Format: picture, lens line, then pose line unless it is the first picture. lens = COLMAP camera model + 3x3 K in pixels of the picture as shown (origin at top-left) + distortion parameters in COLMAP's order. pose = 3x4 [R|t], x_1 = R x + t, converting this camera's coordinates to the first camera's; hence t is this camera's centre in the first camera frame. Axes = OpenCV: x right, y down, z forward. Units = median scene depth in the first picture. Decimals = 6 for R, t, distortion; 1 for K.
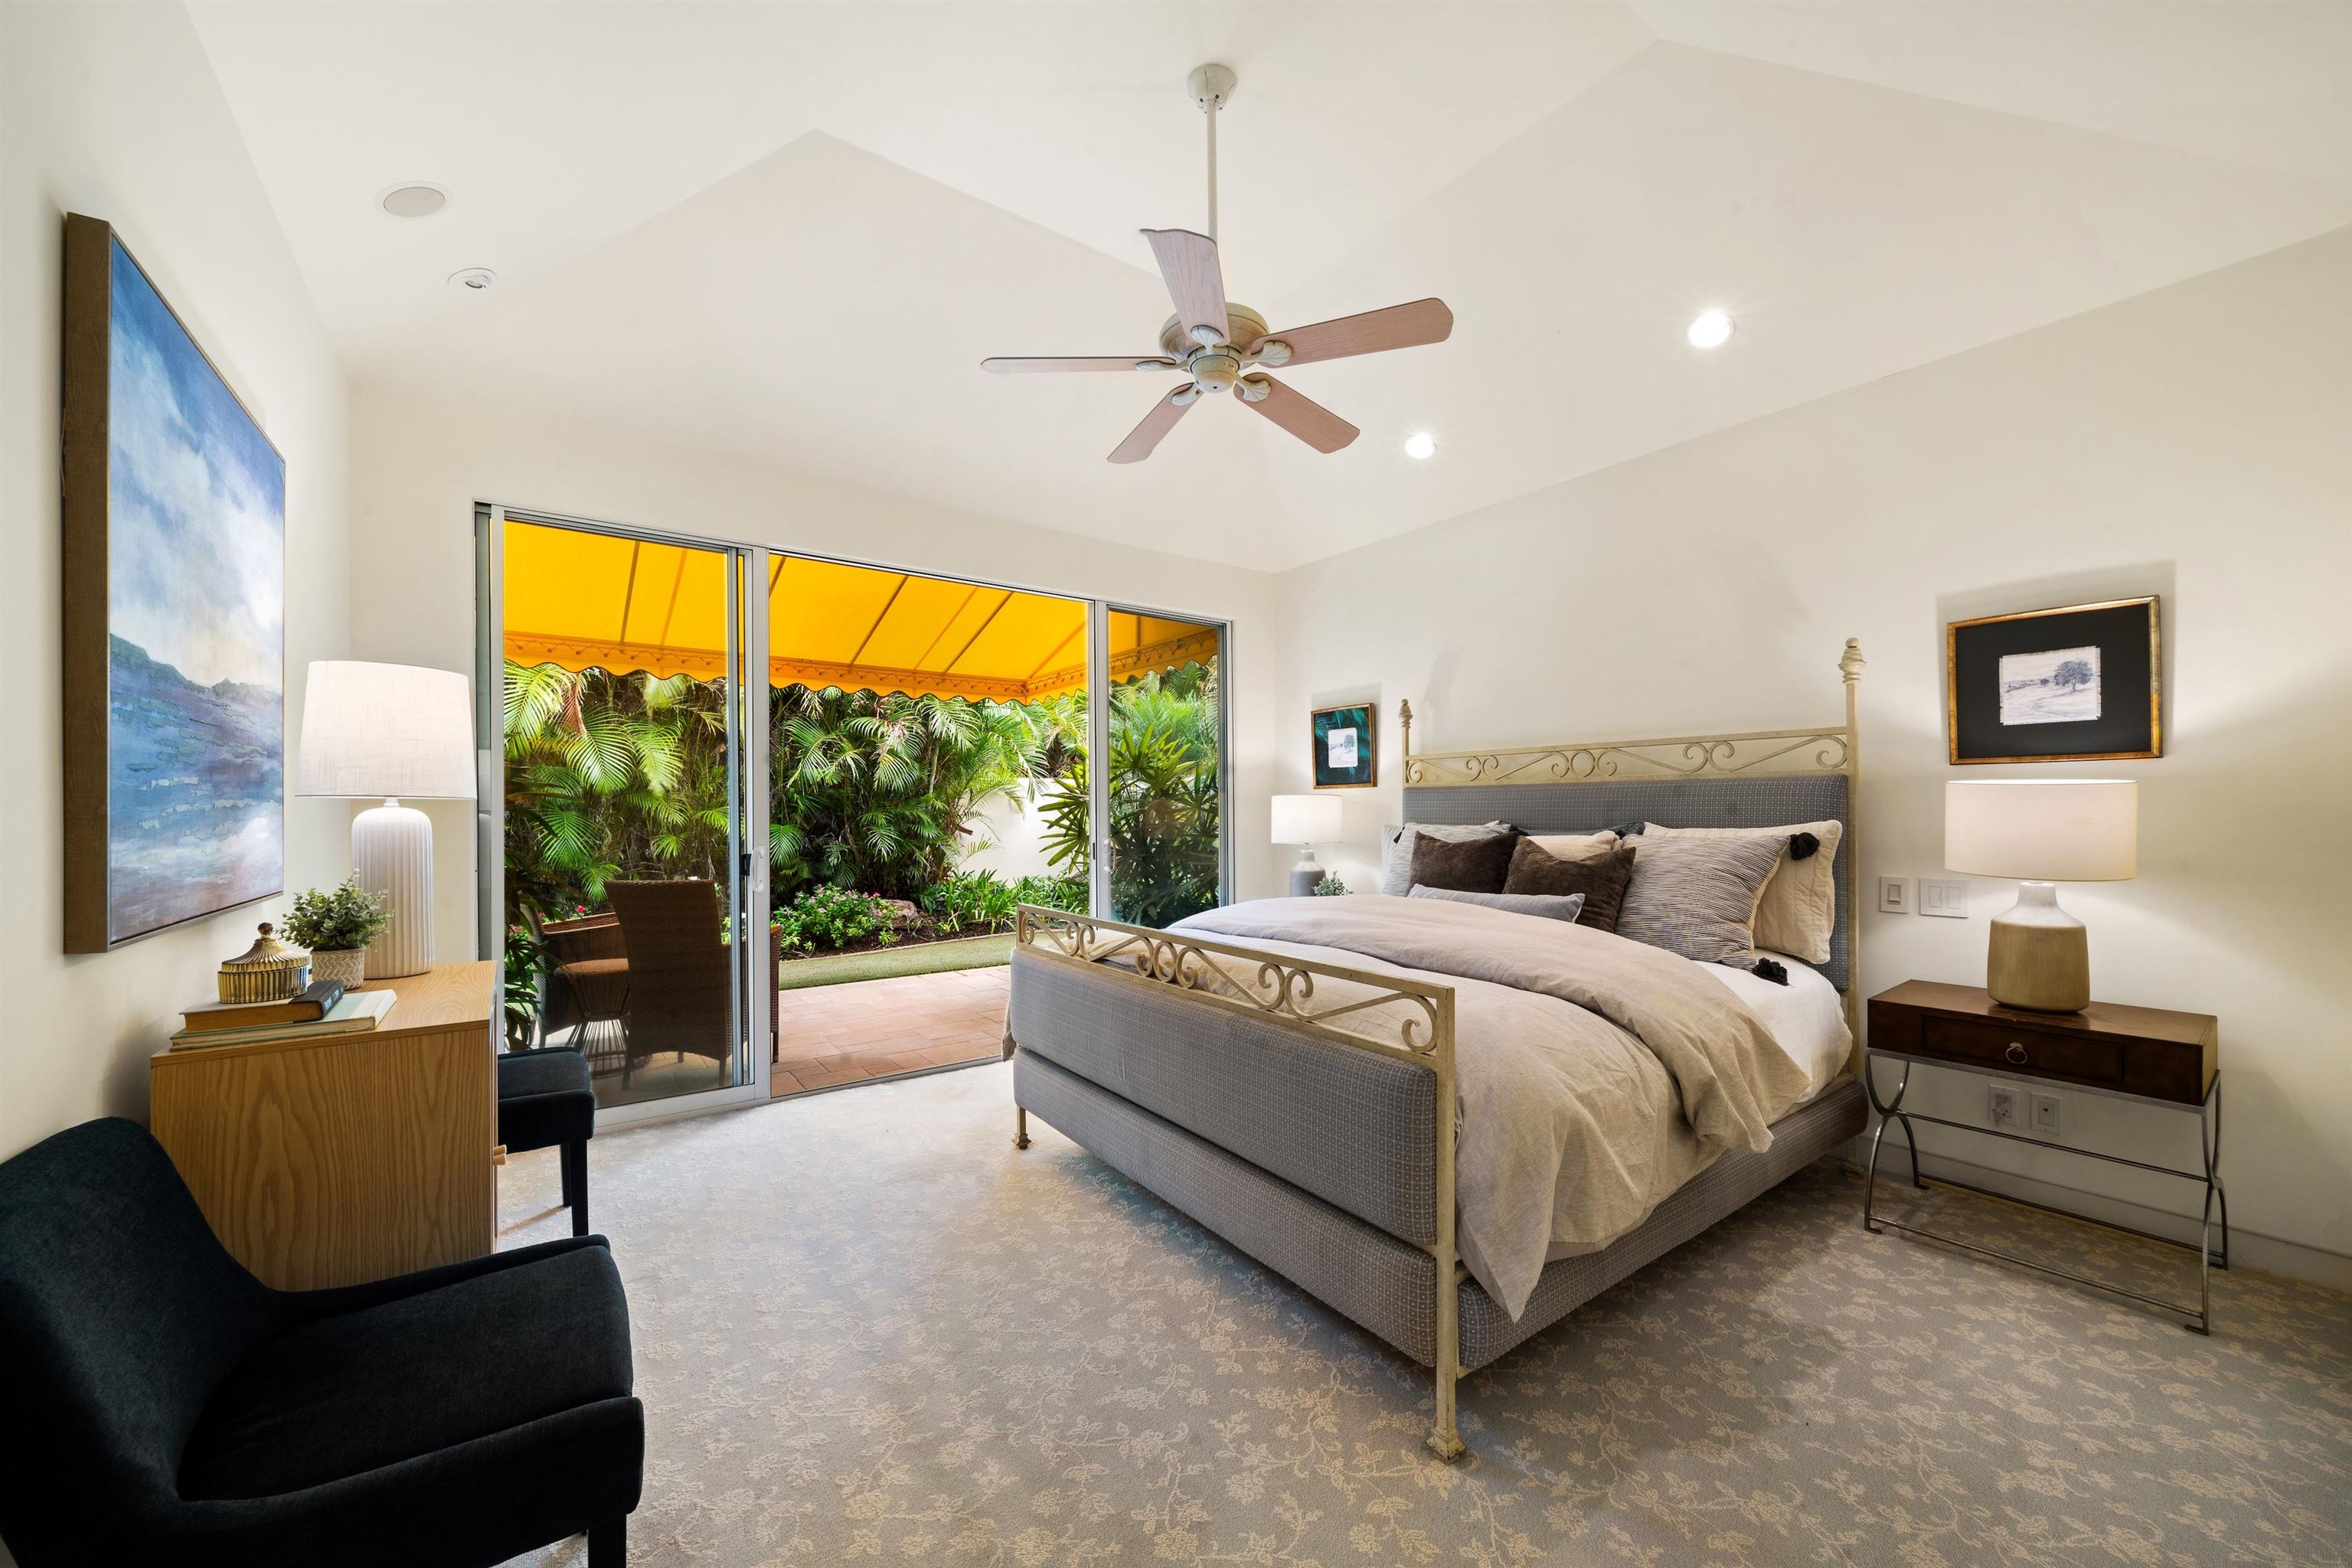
lens RADIAL K [[828.1, 0, 1176.3], [0, 828.1, 805.2], [0, 0, 1]] dist [0.001242, 0.000121]
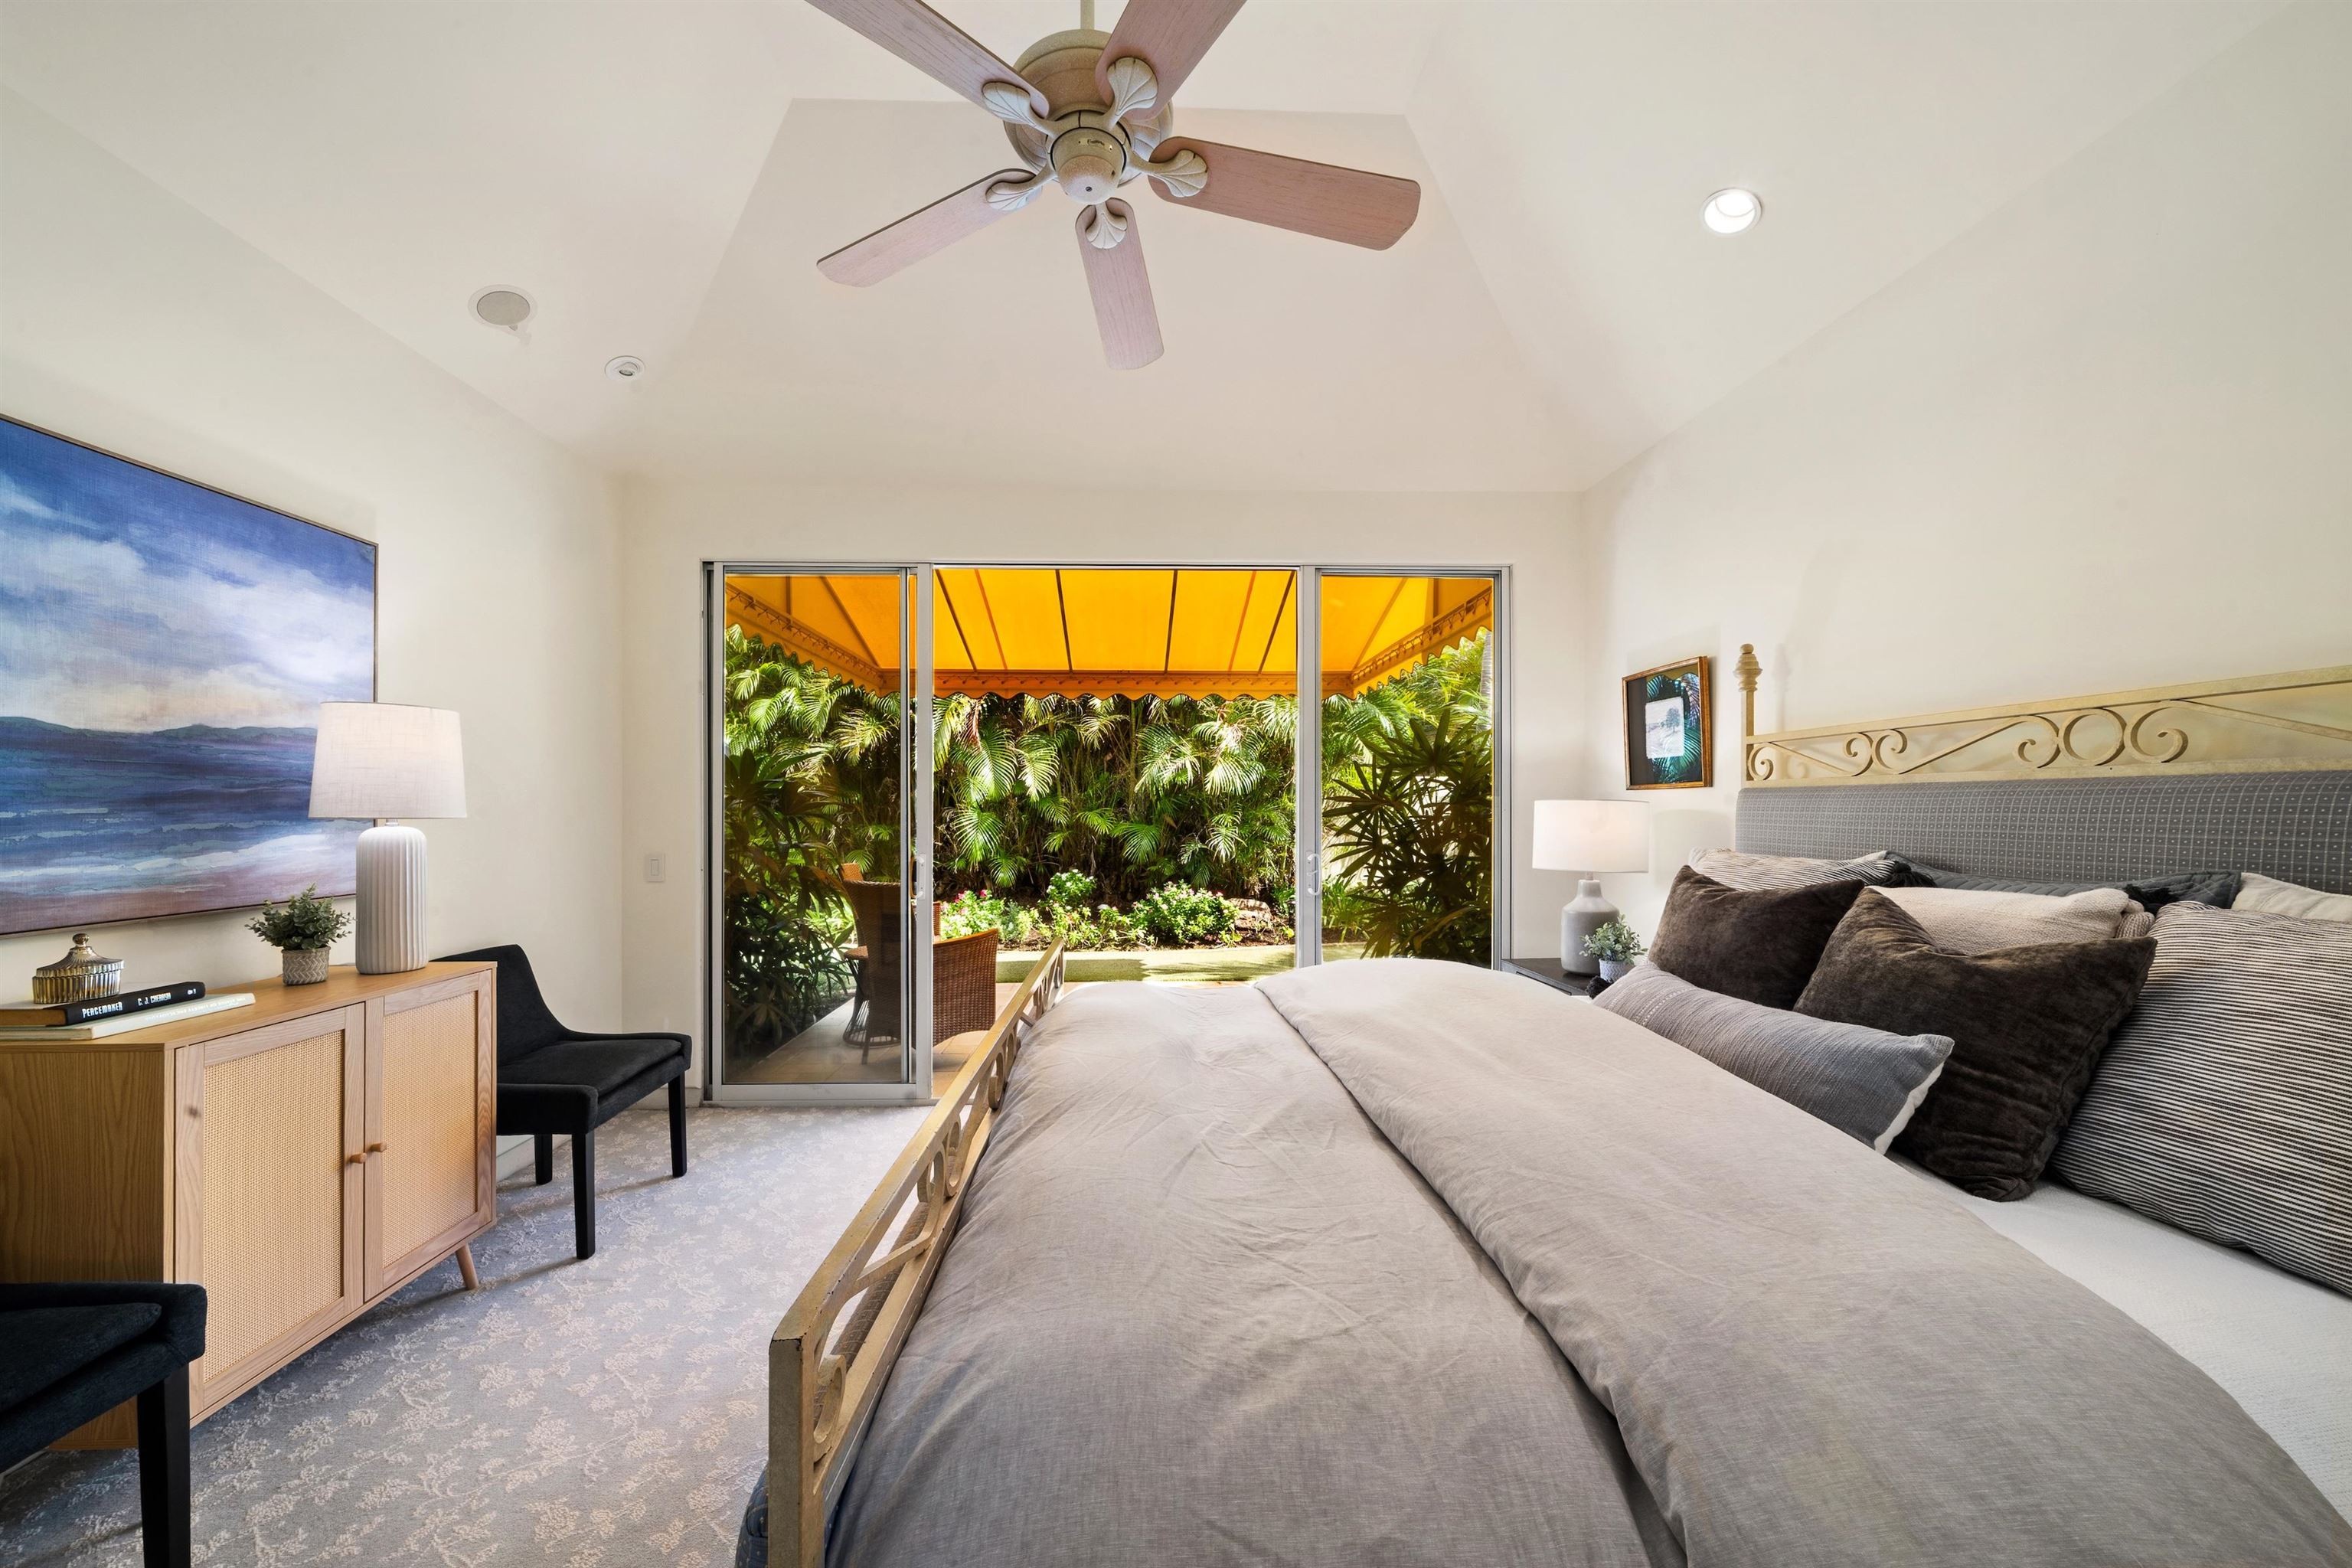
lens RADIAL K [[798.1, 0, 1177.3], [0, 798.1, 808.5], [0, 0, 1]] dist [-0.000874, 0.000012]
pose [[0.839978, 0.003248, -0.542610, 0.243012], [0.001791, 0.999960, 0.008757, -0.012384], [0.542617, -0.008327, 0.839939, 0.272997]]
